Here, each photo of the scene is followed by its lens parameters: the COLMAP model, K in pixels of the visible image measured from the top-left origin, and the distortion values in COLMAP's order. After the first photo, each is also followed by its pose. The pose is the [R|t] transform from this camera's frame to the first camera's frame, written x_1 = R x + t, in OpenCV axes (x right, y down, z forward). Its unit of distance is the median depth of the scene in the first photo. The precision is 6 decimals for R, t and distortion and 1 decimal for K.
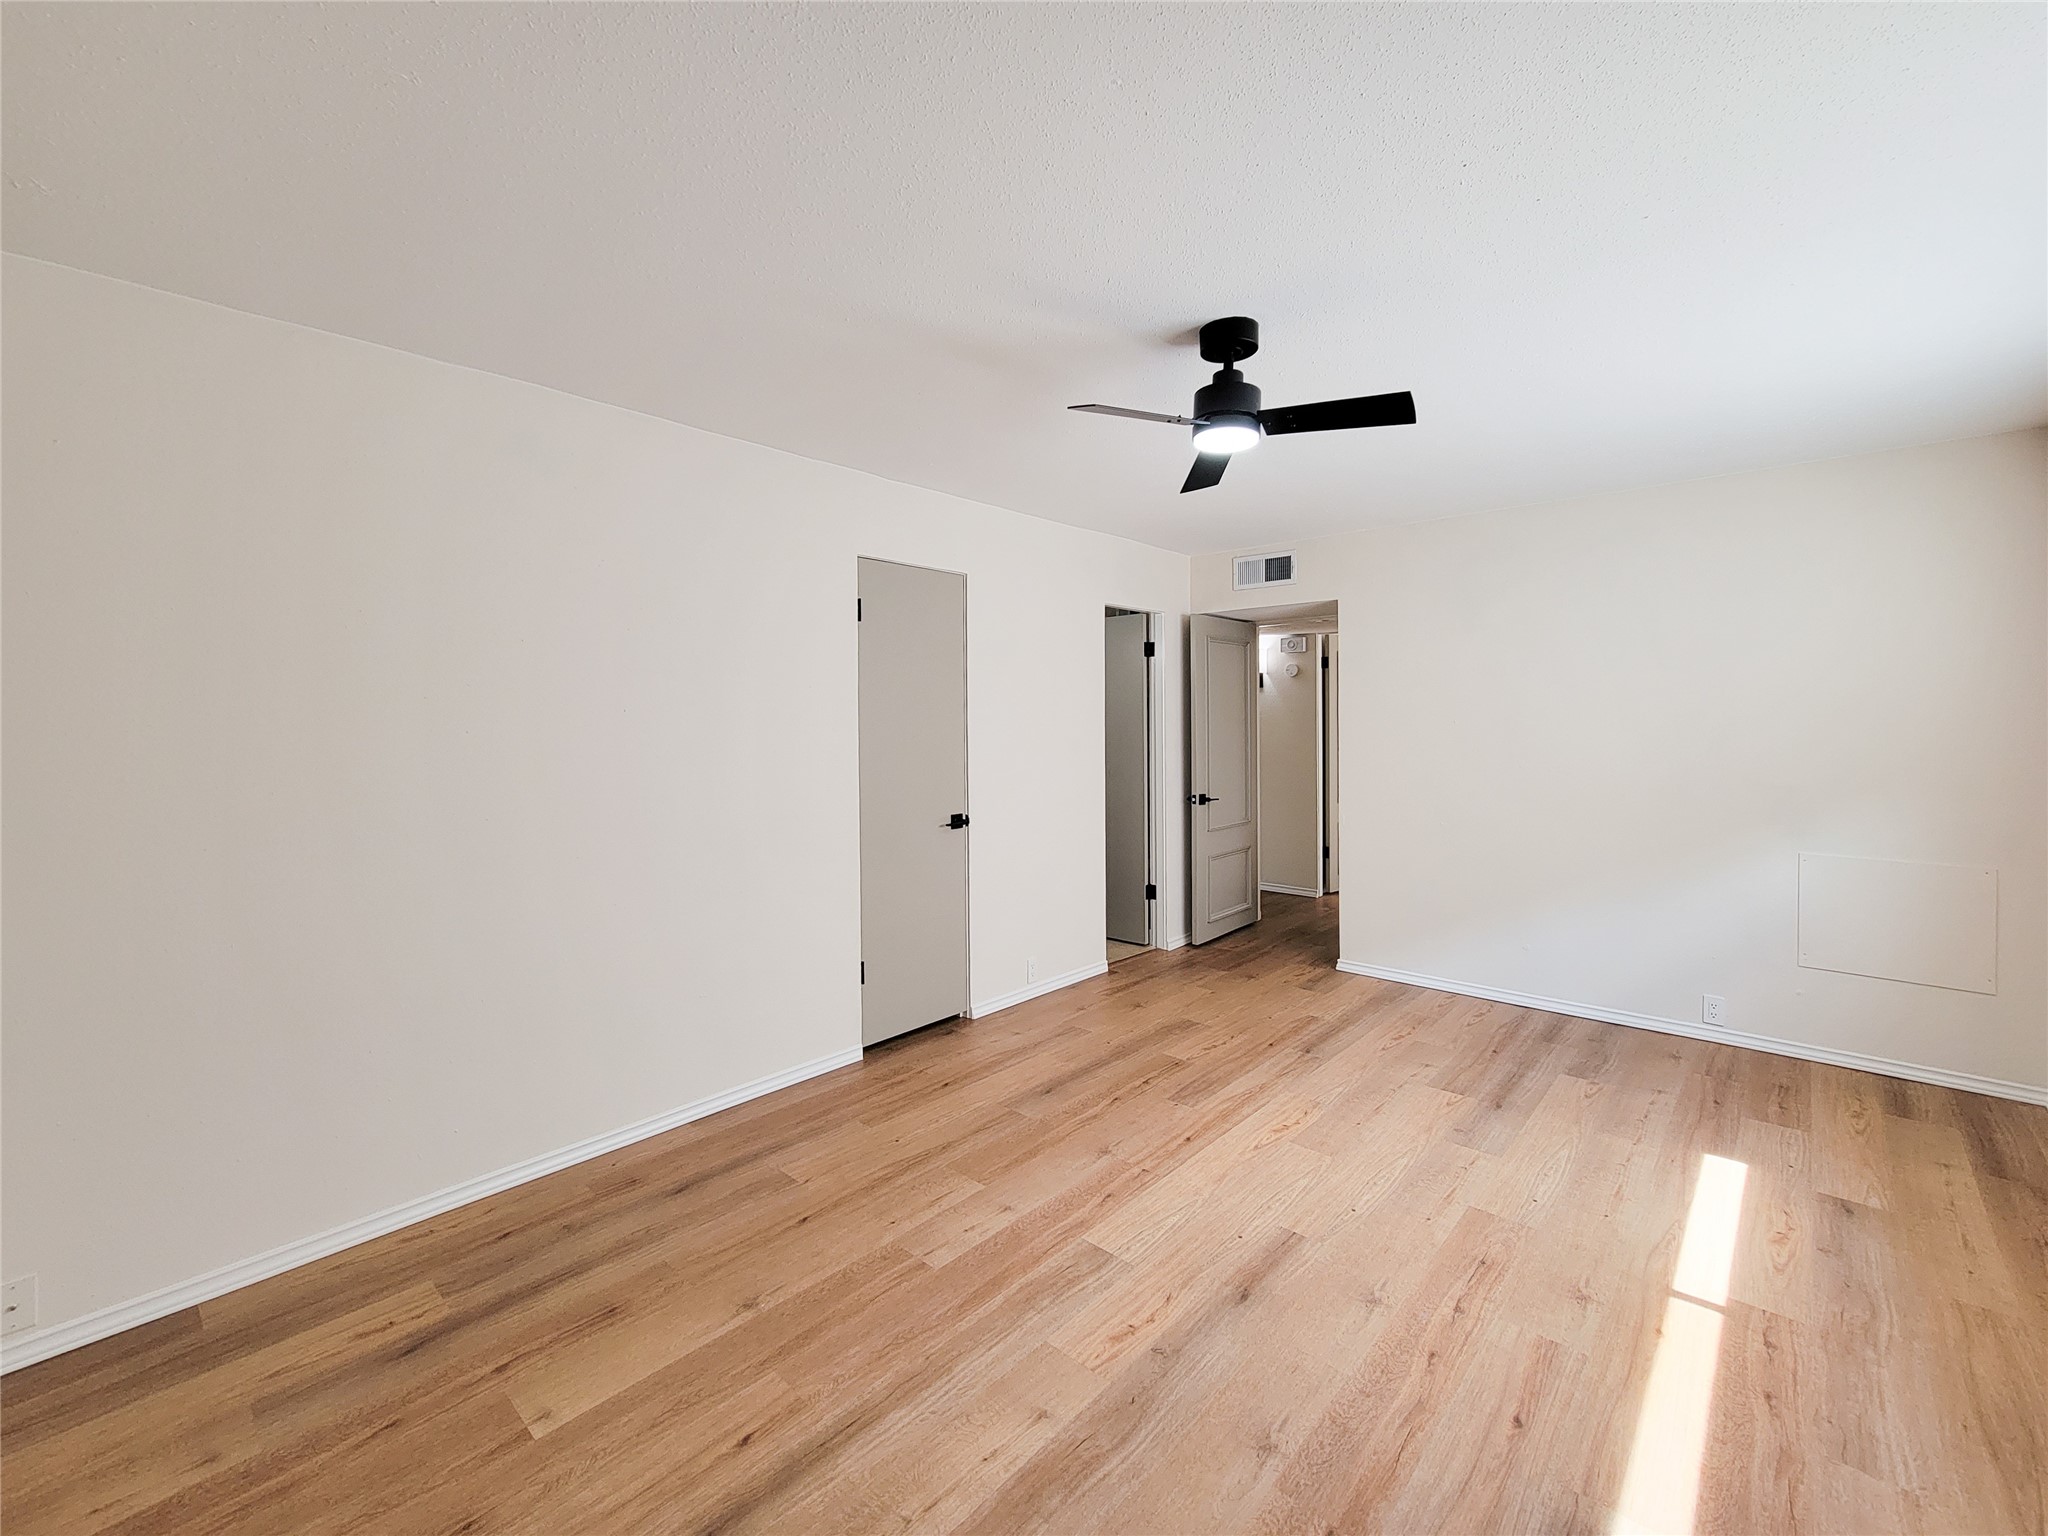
lens RADIAL K [[840.8, 0, 1022.8], [0, 840.8, 759.8], [0, 0, 1]] dist [0.003691, -0.003127]
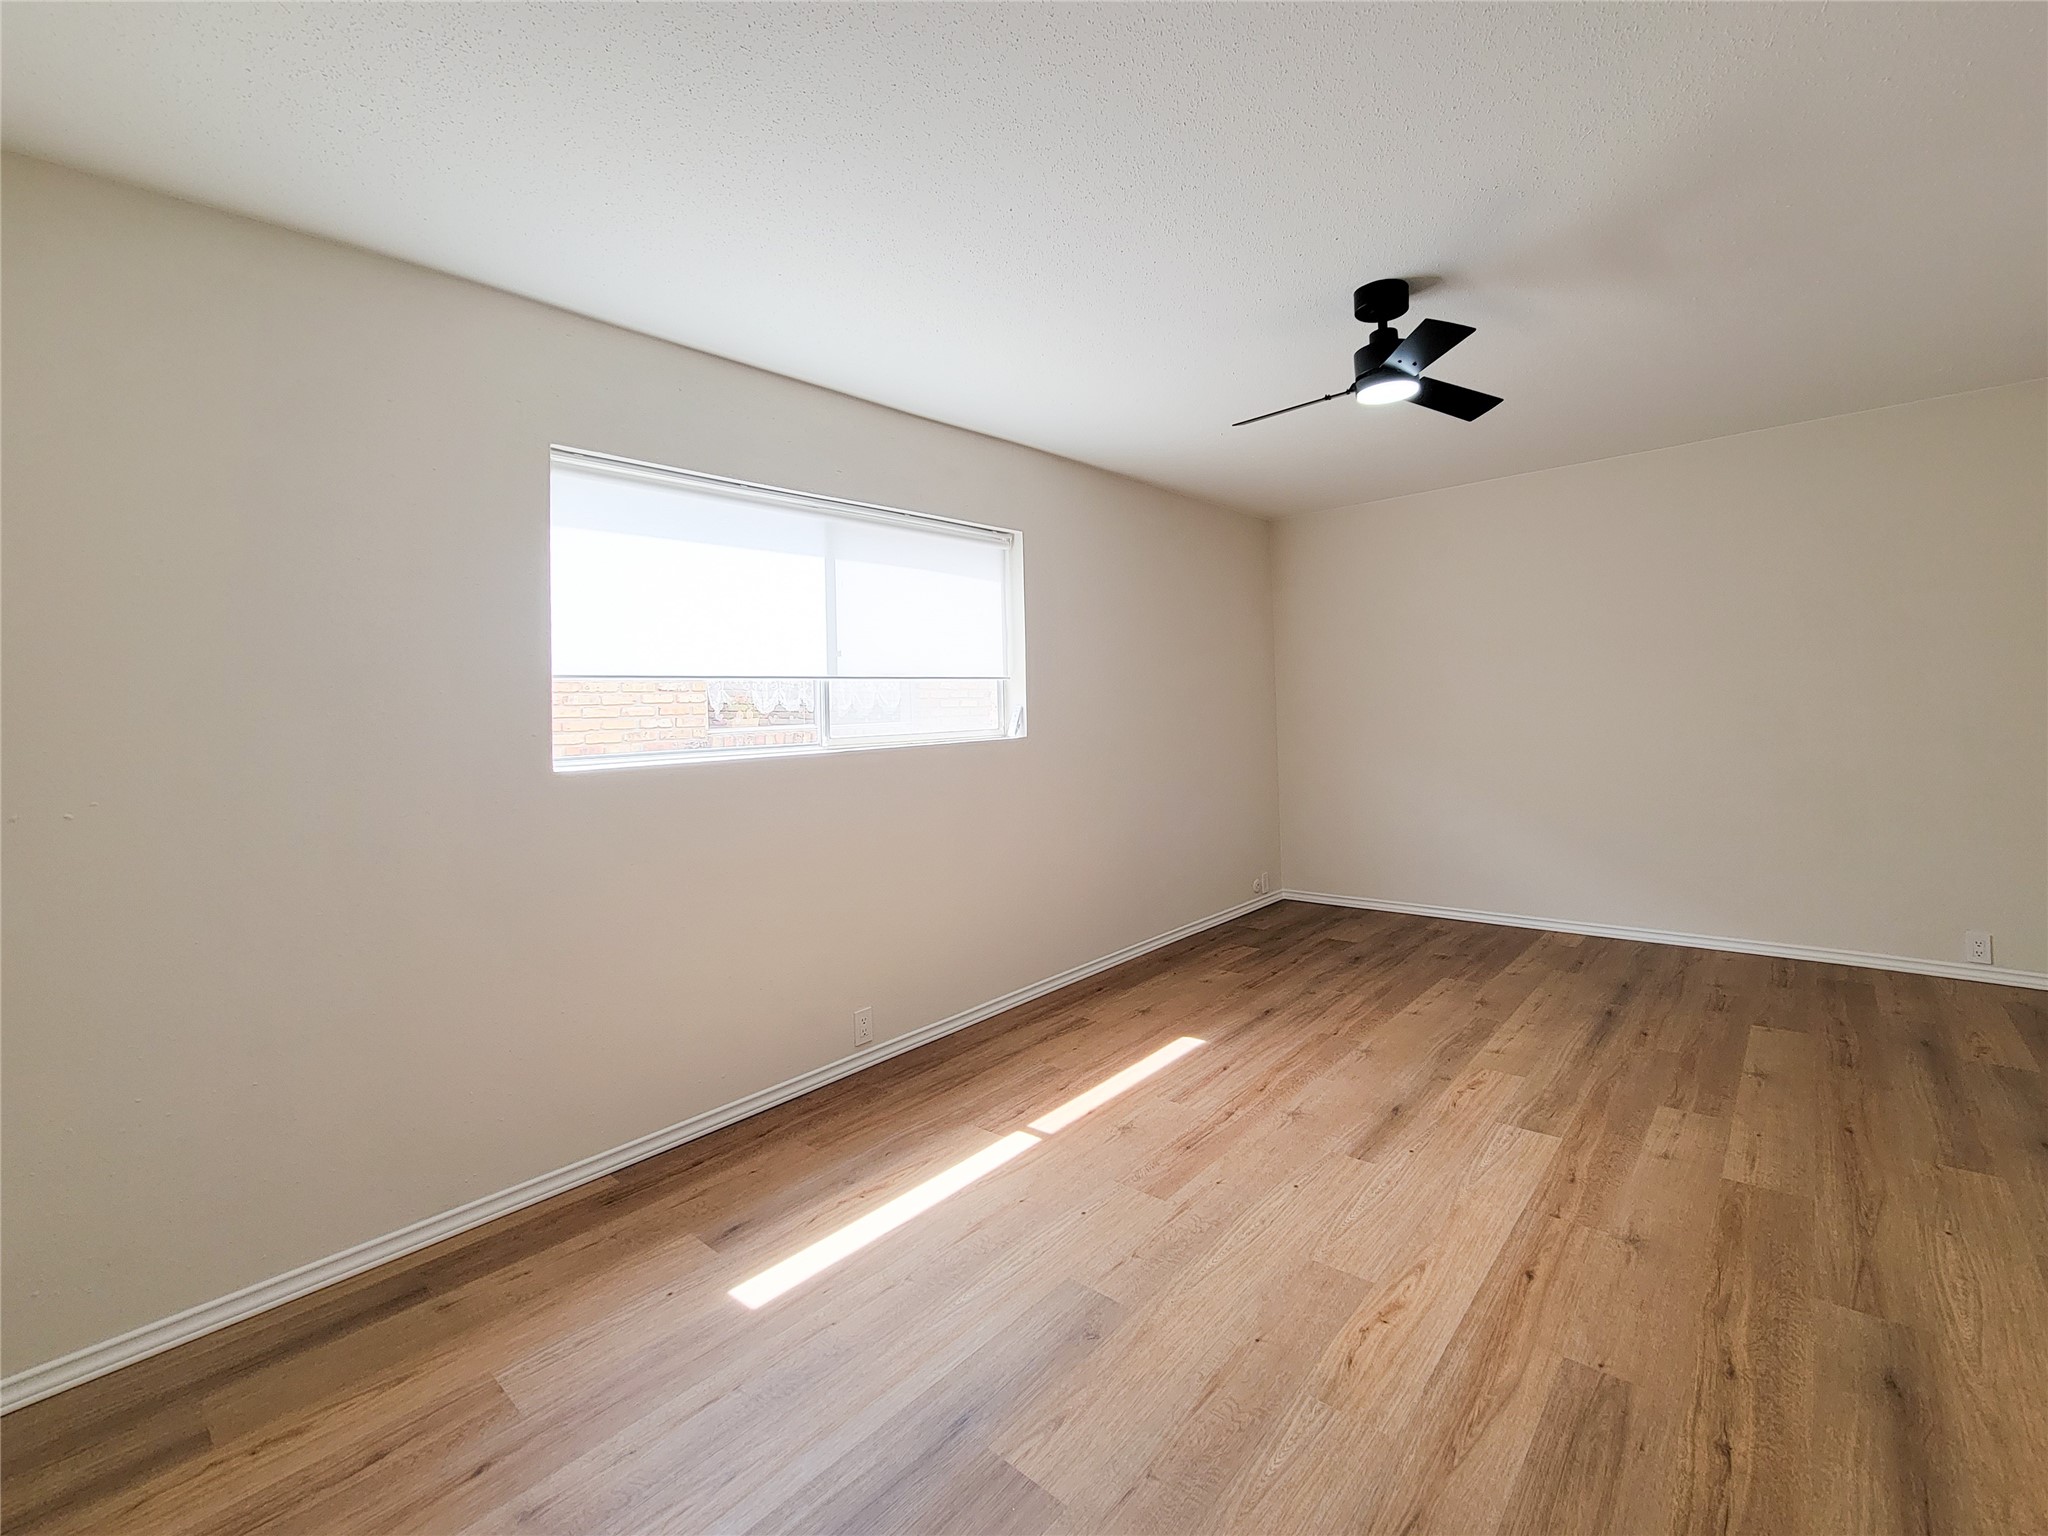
lens RADIAL K [[840.8, 0, 1026.0], [0, 840.8, 768.7], [0, 0, 1]] dist [0.003691, -0.003127]
pose [[-0.998609, 0.037798, 0.036767, 0.695514], [0.041732, 0.992734, 0.112865, -0.042147], [-0.032234, 0.114242, -0.992930, 2.045760]]
